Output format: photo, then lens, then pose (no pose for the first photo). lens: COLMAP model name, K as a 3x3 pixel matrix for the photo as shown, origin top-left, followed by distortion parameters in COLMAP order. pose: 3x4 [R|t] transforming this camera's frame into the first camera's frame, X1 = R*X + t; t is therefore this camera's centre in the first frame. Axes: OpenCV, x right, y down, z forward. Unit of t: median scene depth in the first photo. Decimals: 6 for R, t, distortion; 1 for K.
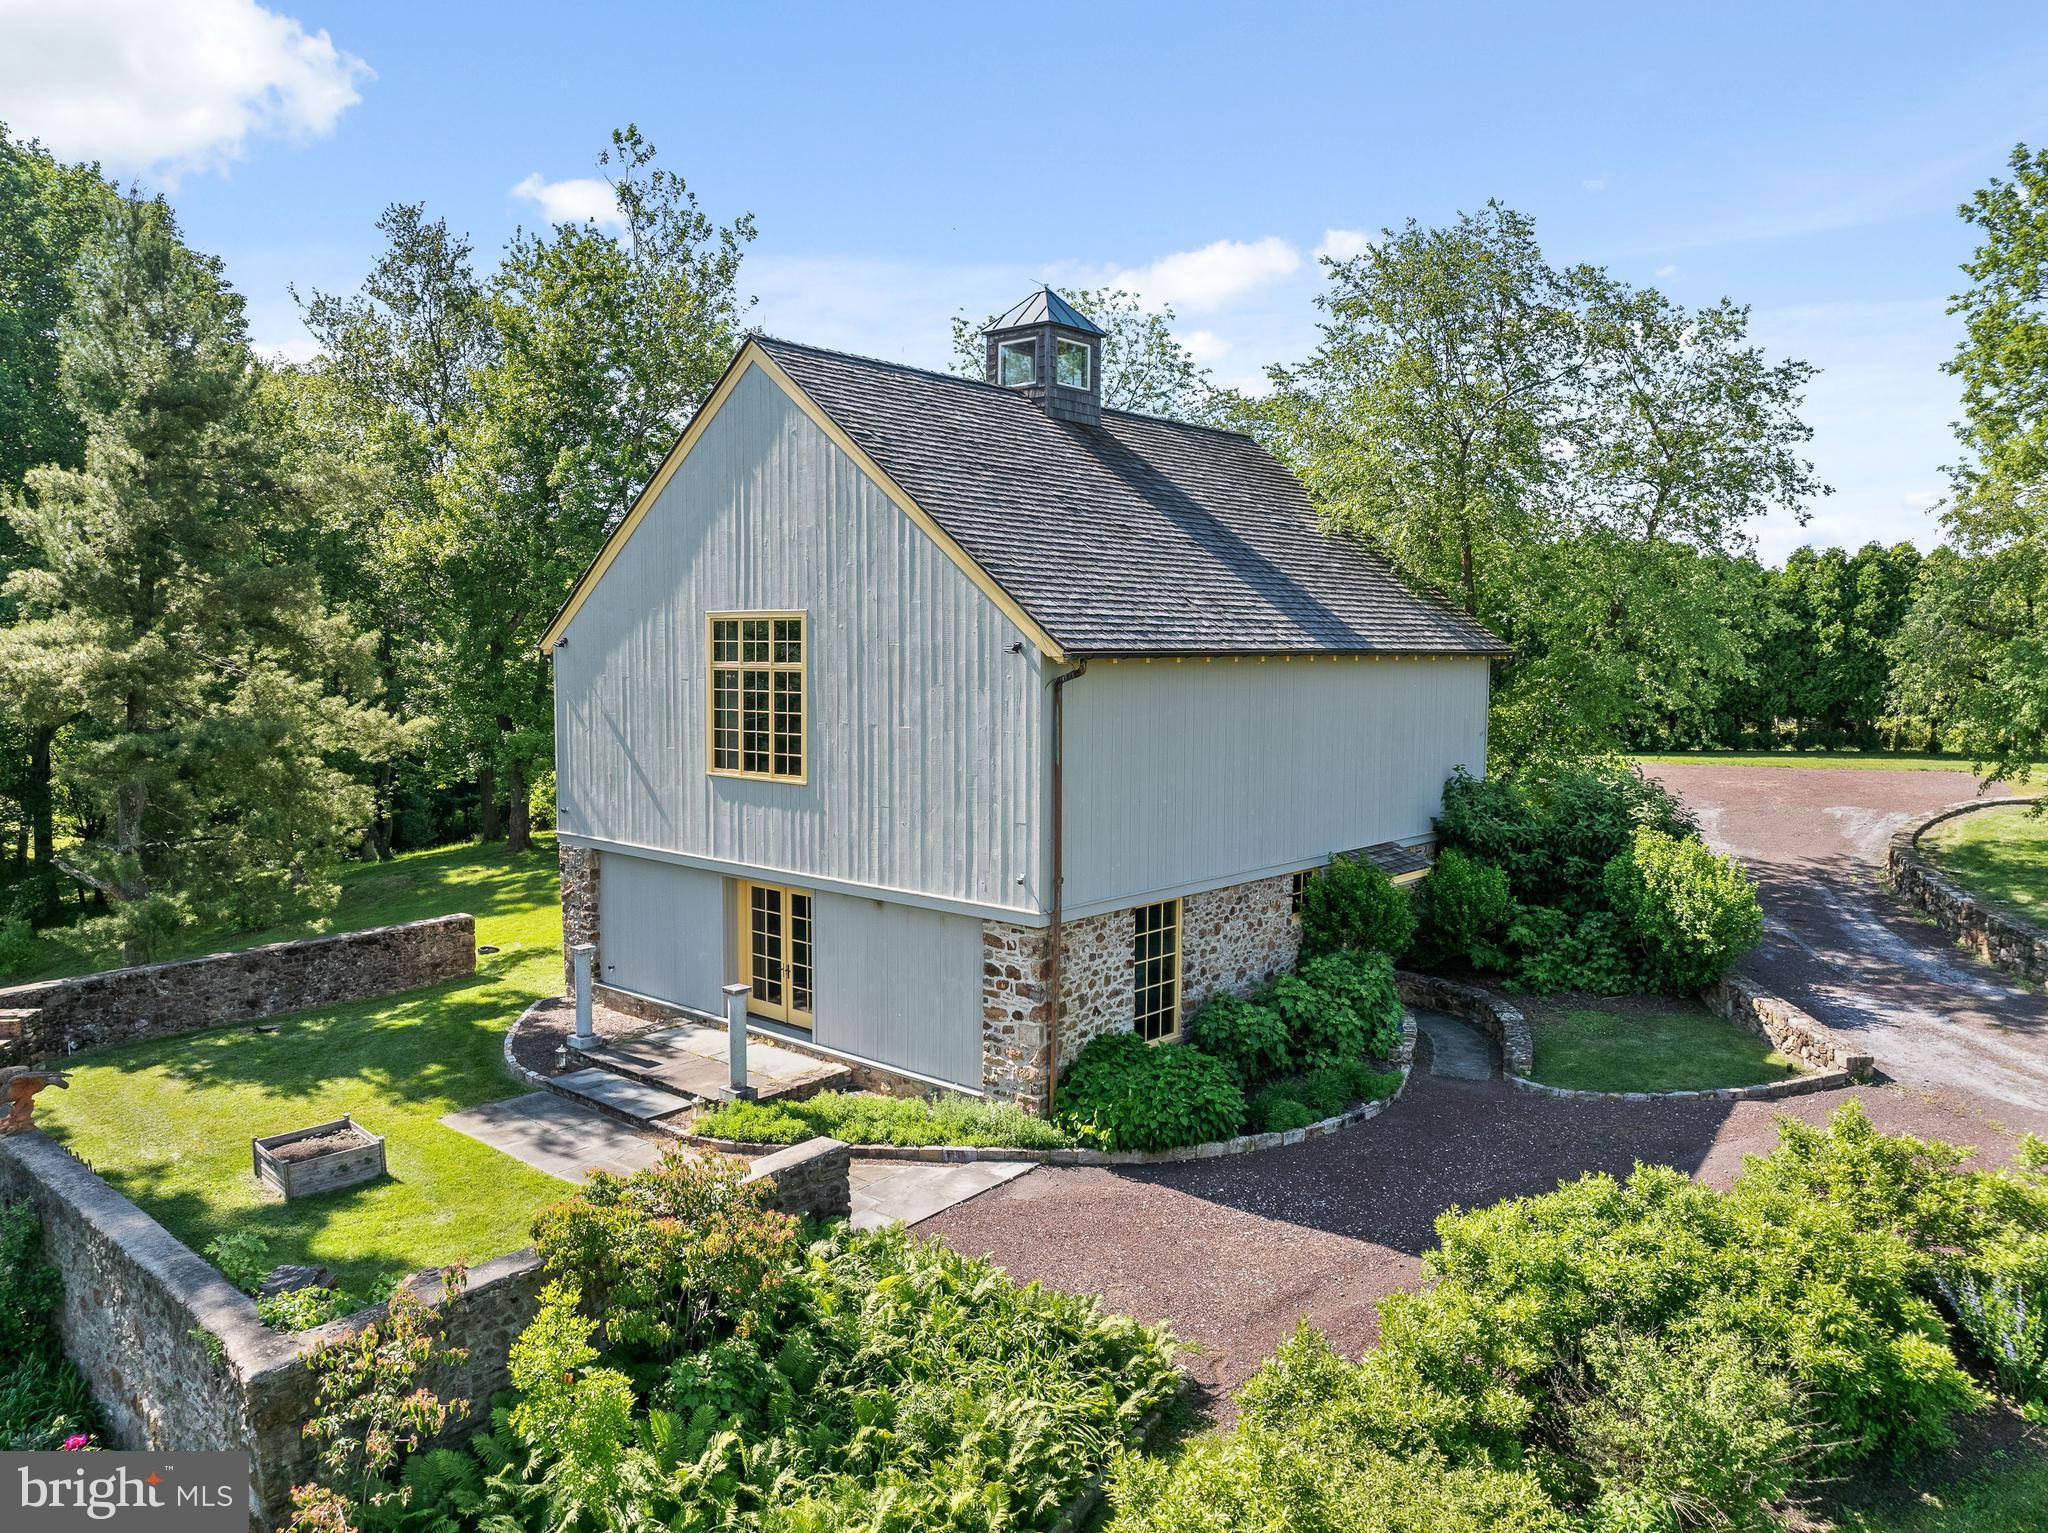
lens RADIAL K [[1429.4, 0, 1017.4], [0, 1429.4, 753.9], [0, 0, 1]] dist [-0.039888, -0.006379]
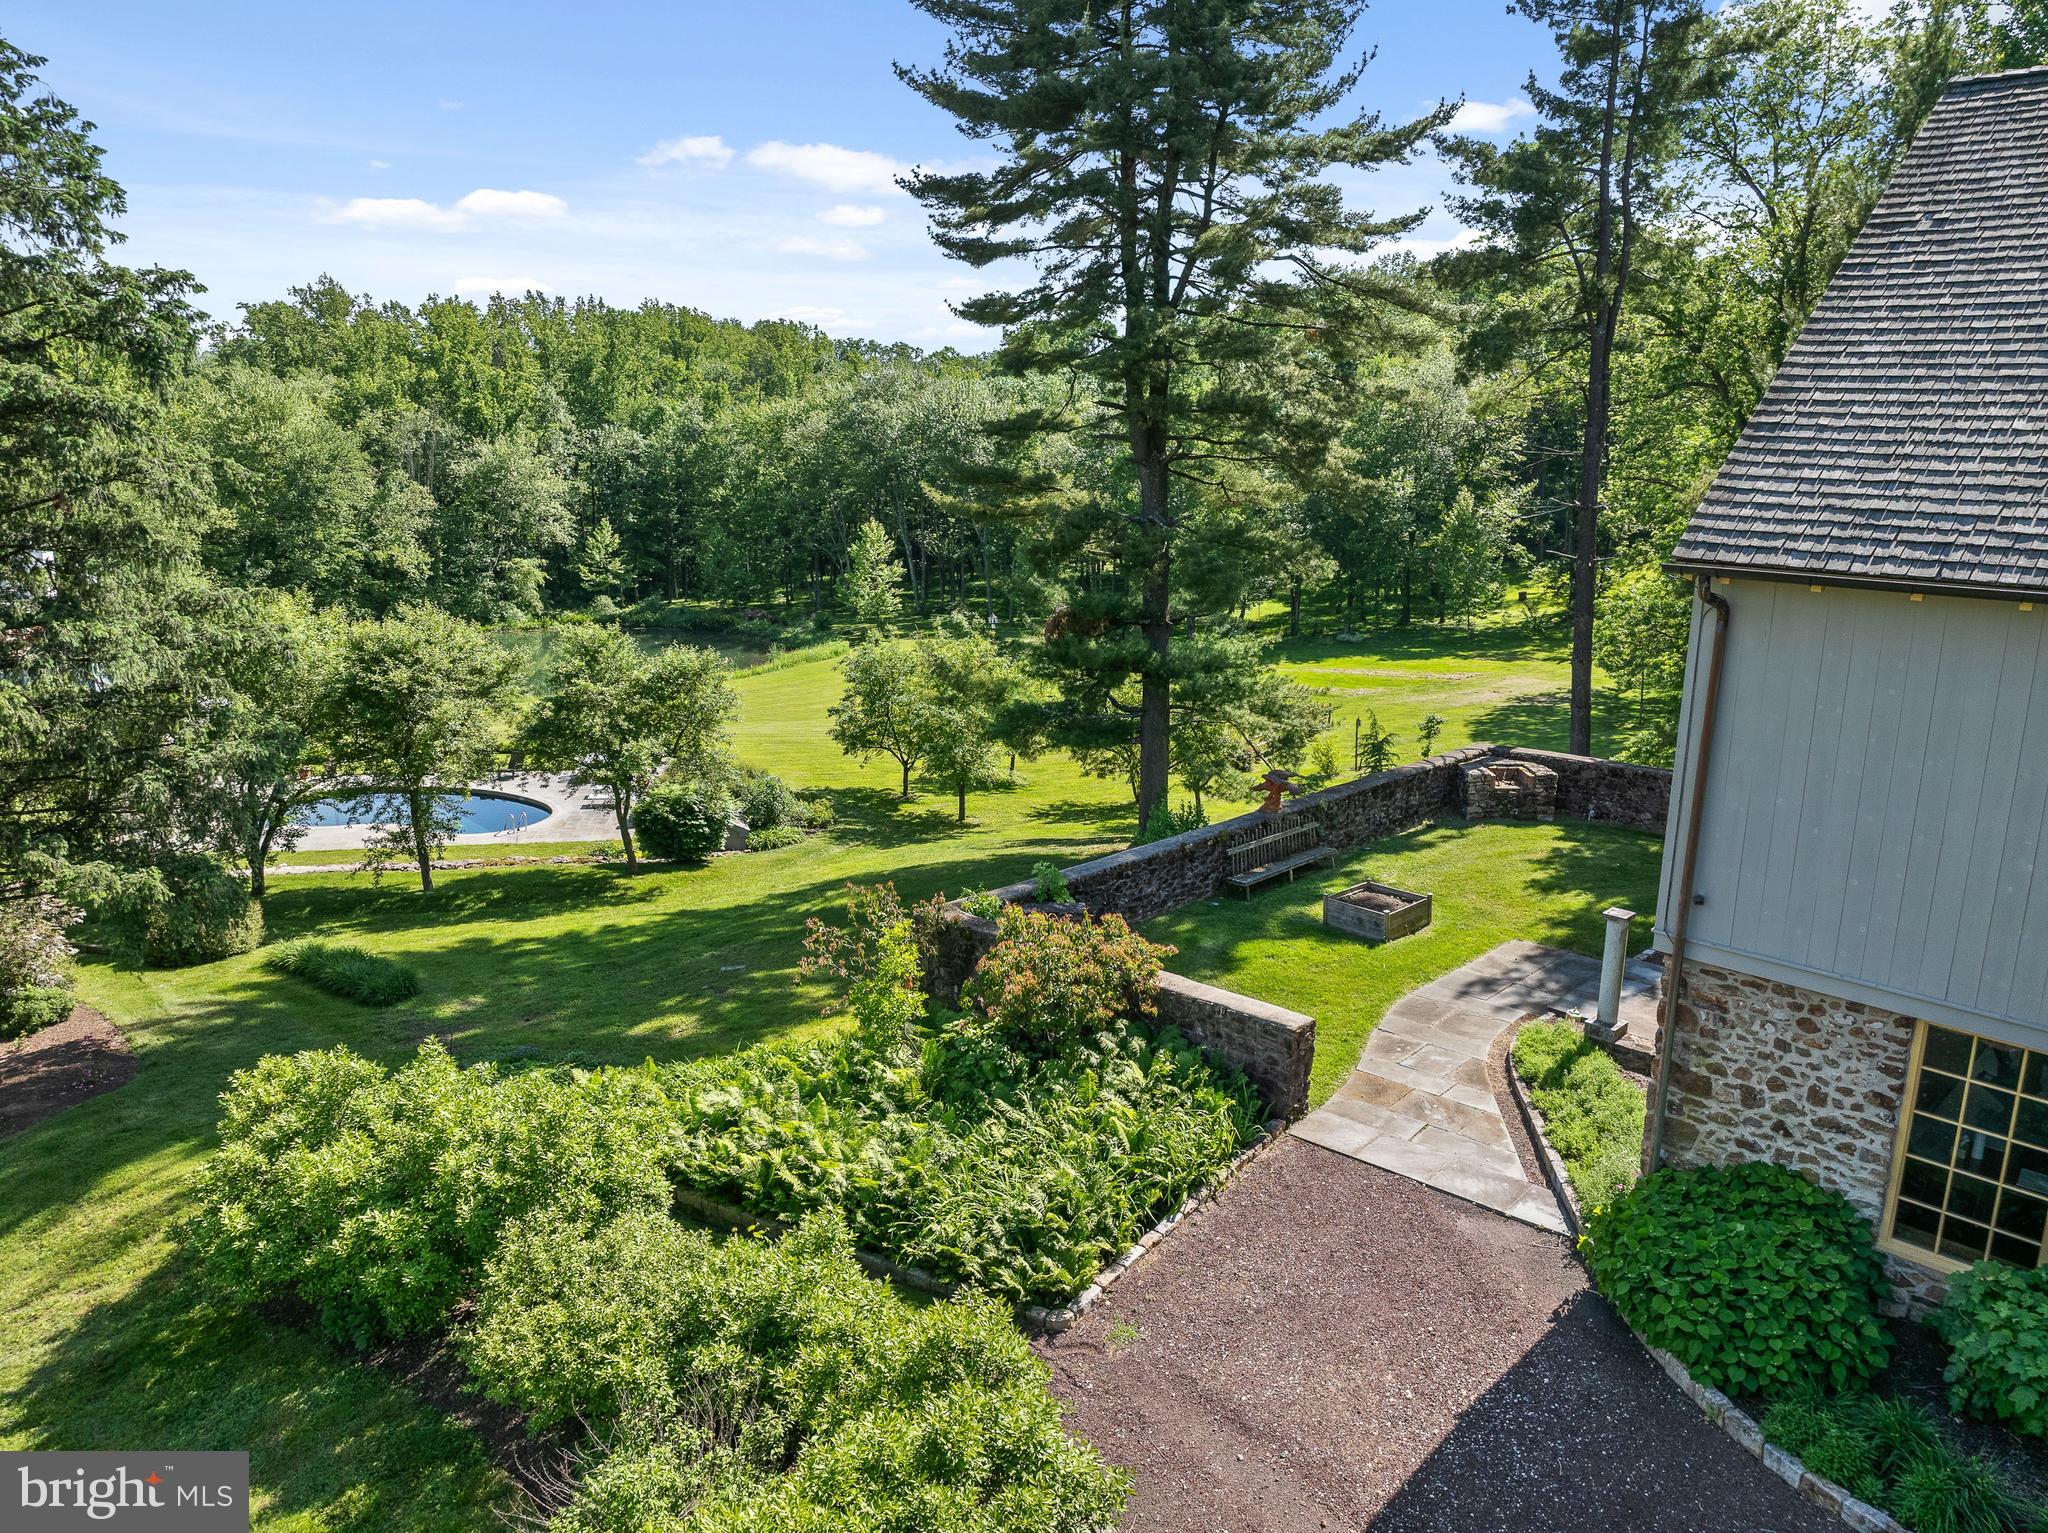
lens RADIAL K [[1429.4, 0, 1020.1], [0, 1429.4, 776.7], [0, 0, 1]] dist [-0.039888, -0.006379]
pose [[-0.046277, 0.247274, -0.967840, 0.662273], [-0.086683, 0.964229, 0.250497, -0.105722], [0.995161, 0.095487, -0.023188, 0.667074]]
